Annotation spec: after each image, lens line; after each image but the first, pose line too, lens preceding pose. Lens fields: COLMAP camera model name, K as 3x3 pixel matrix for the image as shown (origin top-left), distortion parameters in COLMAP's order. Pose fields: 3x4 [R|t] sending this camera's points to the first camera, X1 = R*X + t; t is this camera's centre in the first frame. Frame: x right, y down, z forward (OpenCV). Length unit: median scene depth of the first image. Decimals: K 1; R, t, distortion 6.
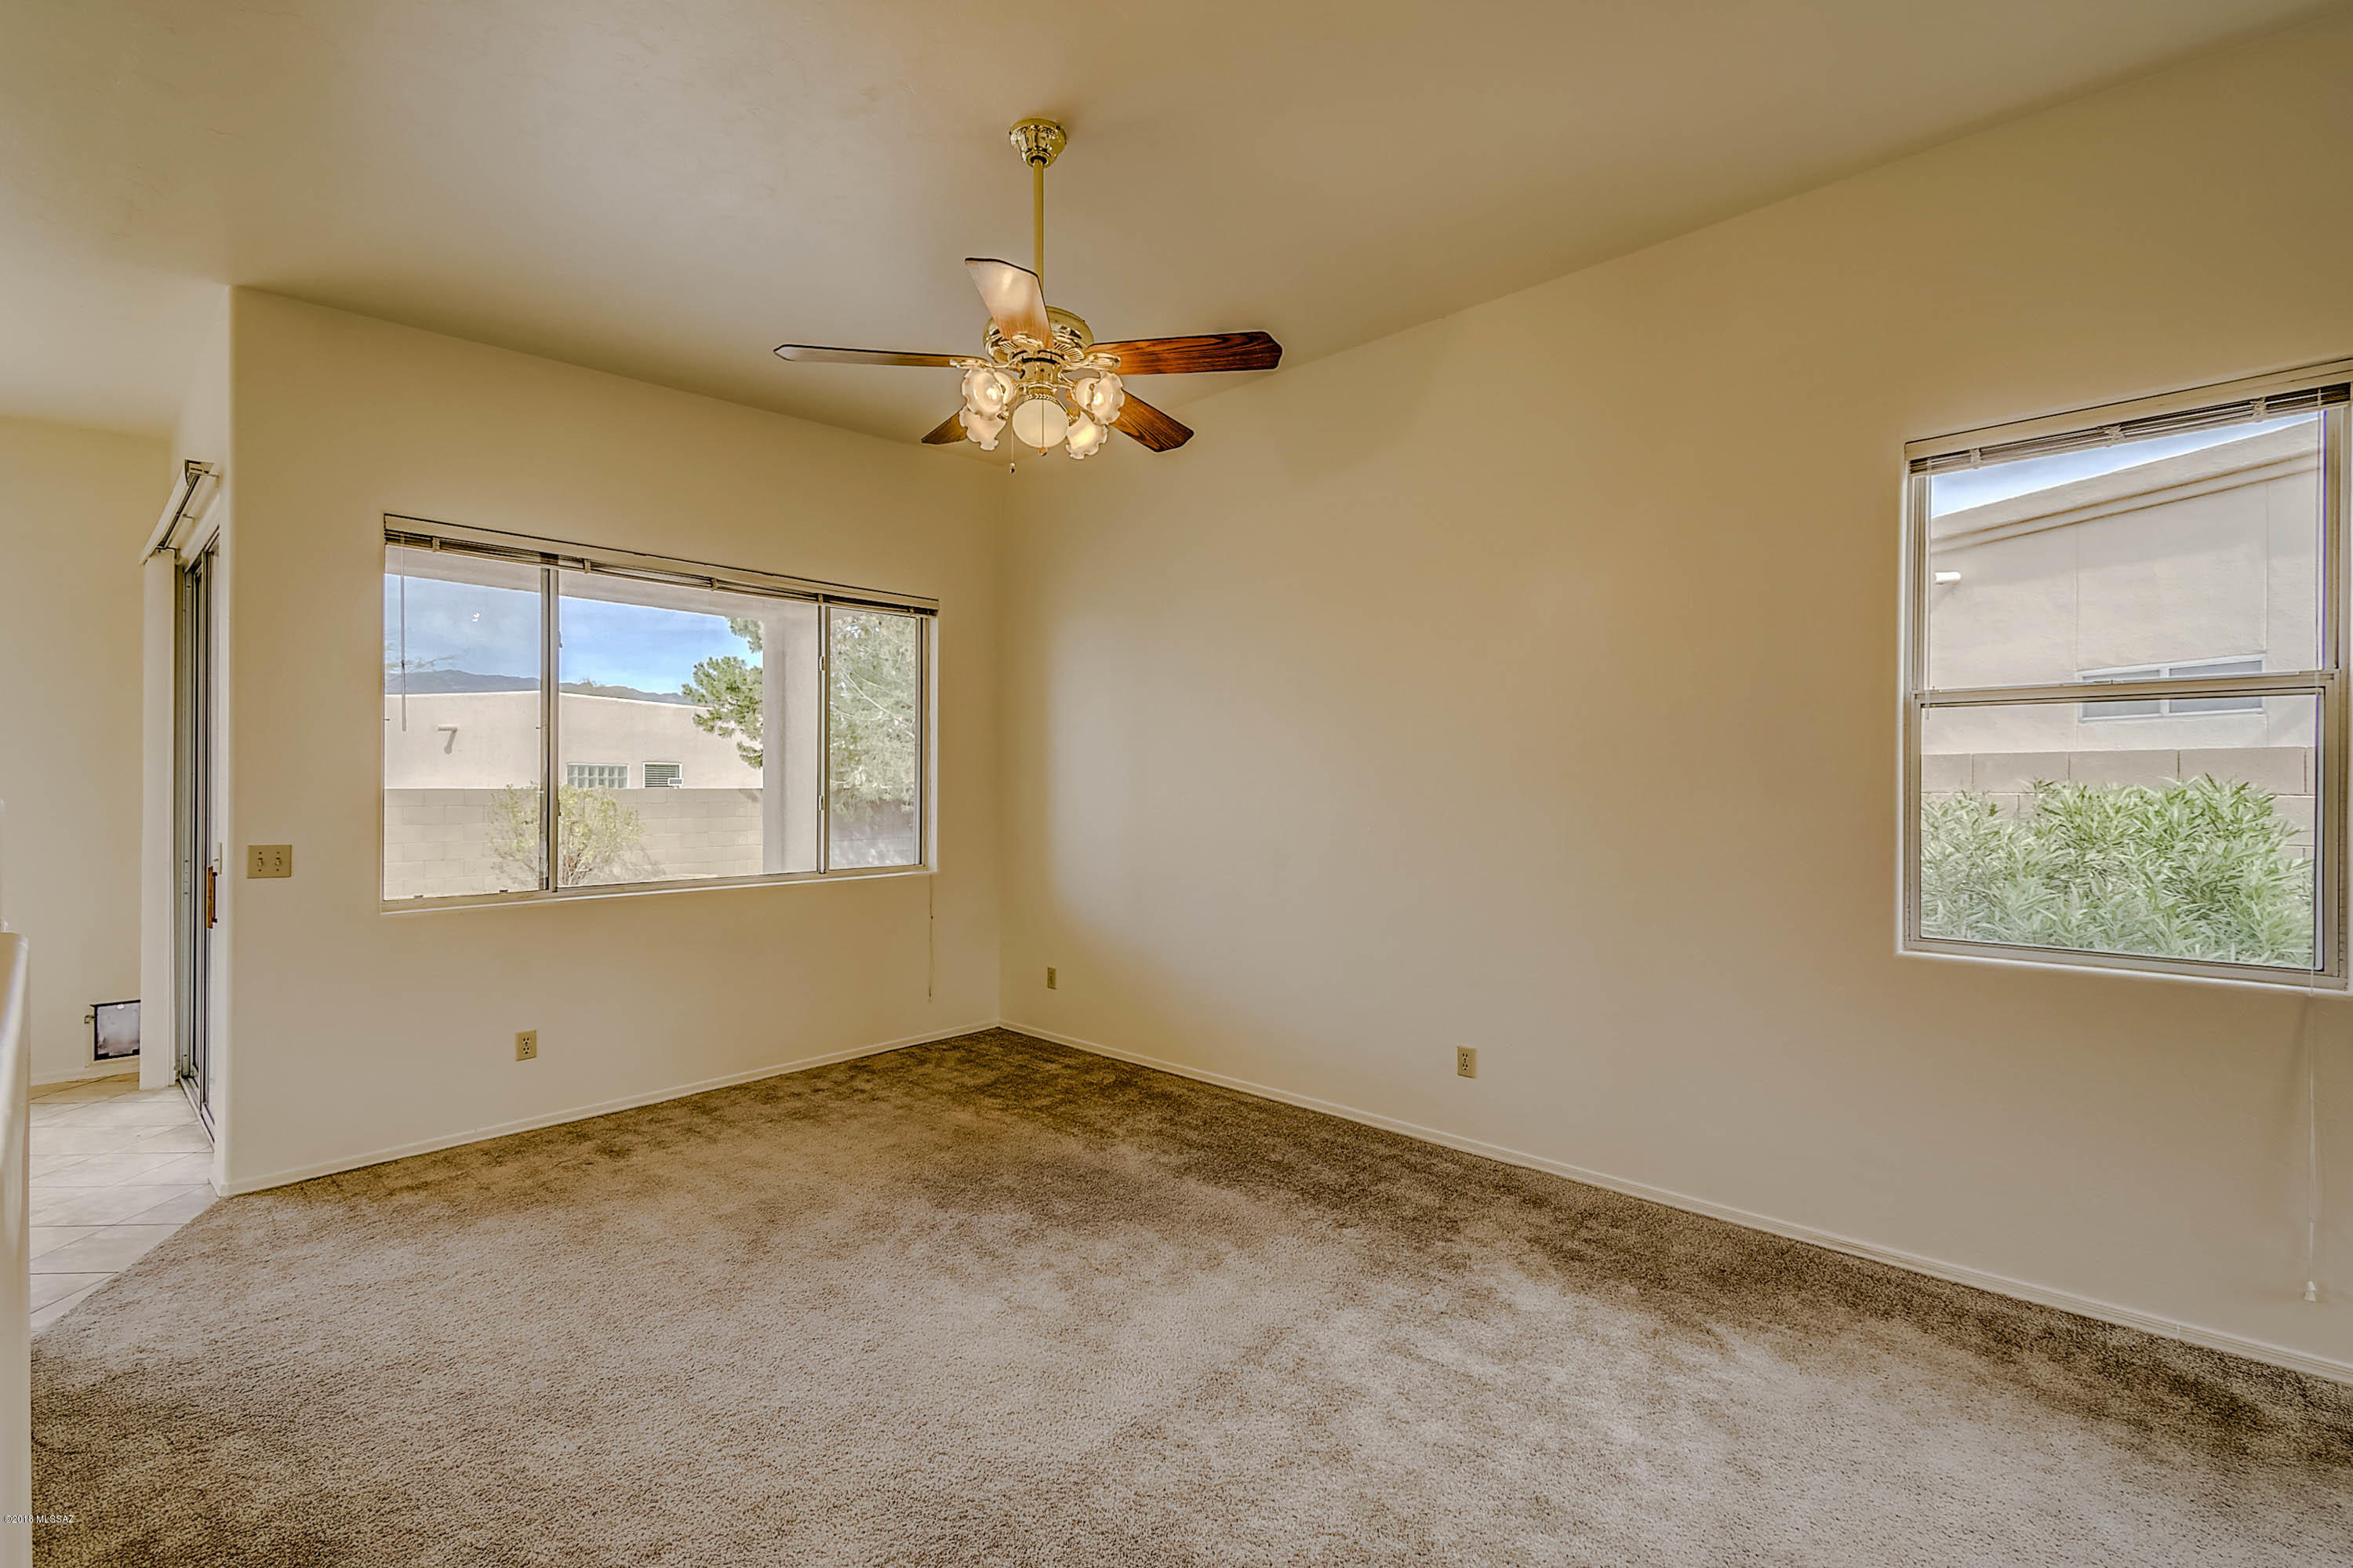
lens RADIAL K [[1034.6, 0, 1185.0], [0, 1034.6, 786.3], [0, 0, 1]] dist [0.017594, -0.005616]
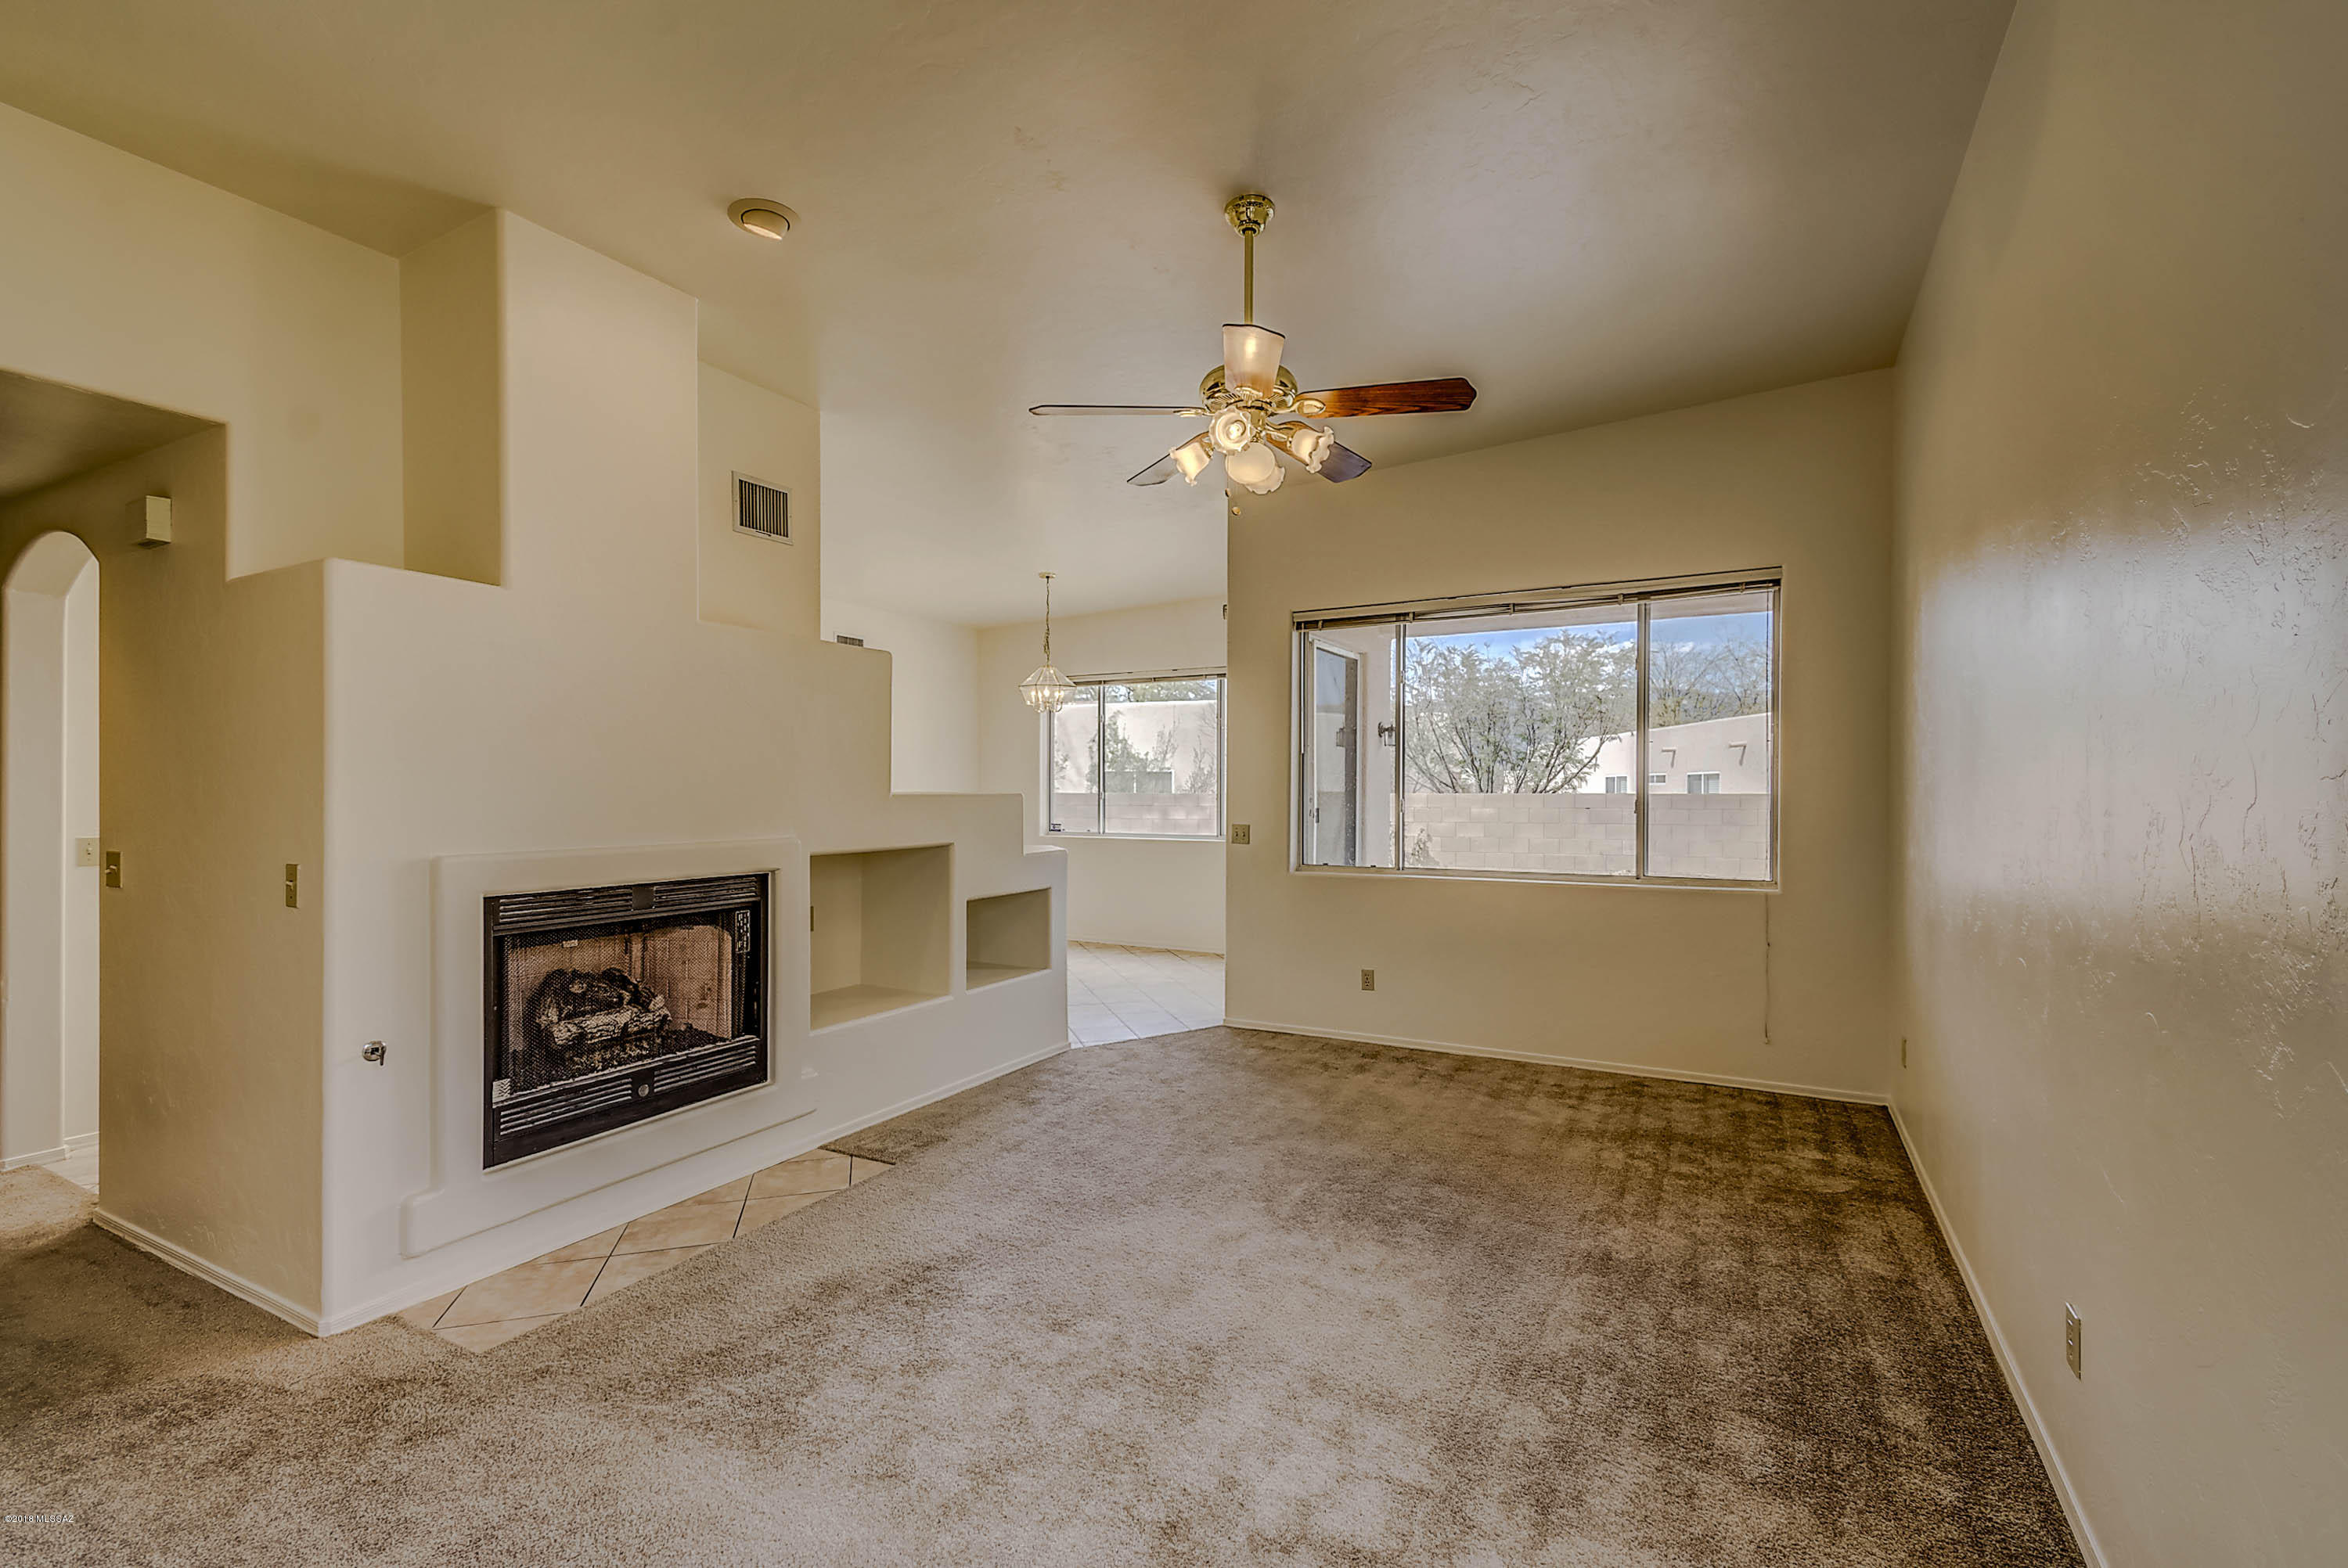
lens RADIAL K [[1017.3, 0, 1189.3], [0, 1017.3, 789.0], [0, 0, 1]] dist [0.002168, 0.000327]
pose [[0.234513, -0.007508, -0.972084, 0.535953], [-0.006440, 0.999936, -0.009277, 0.012479], [0.972092, 0.008436, 0.234450, 0.410028]]
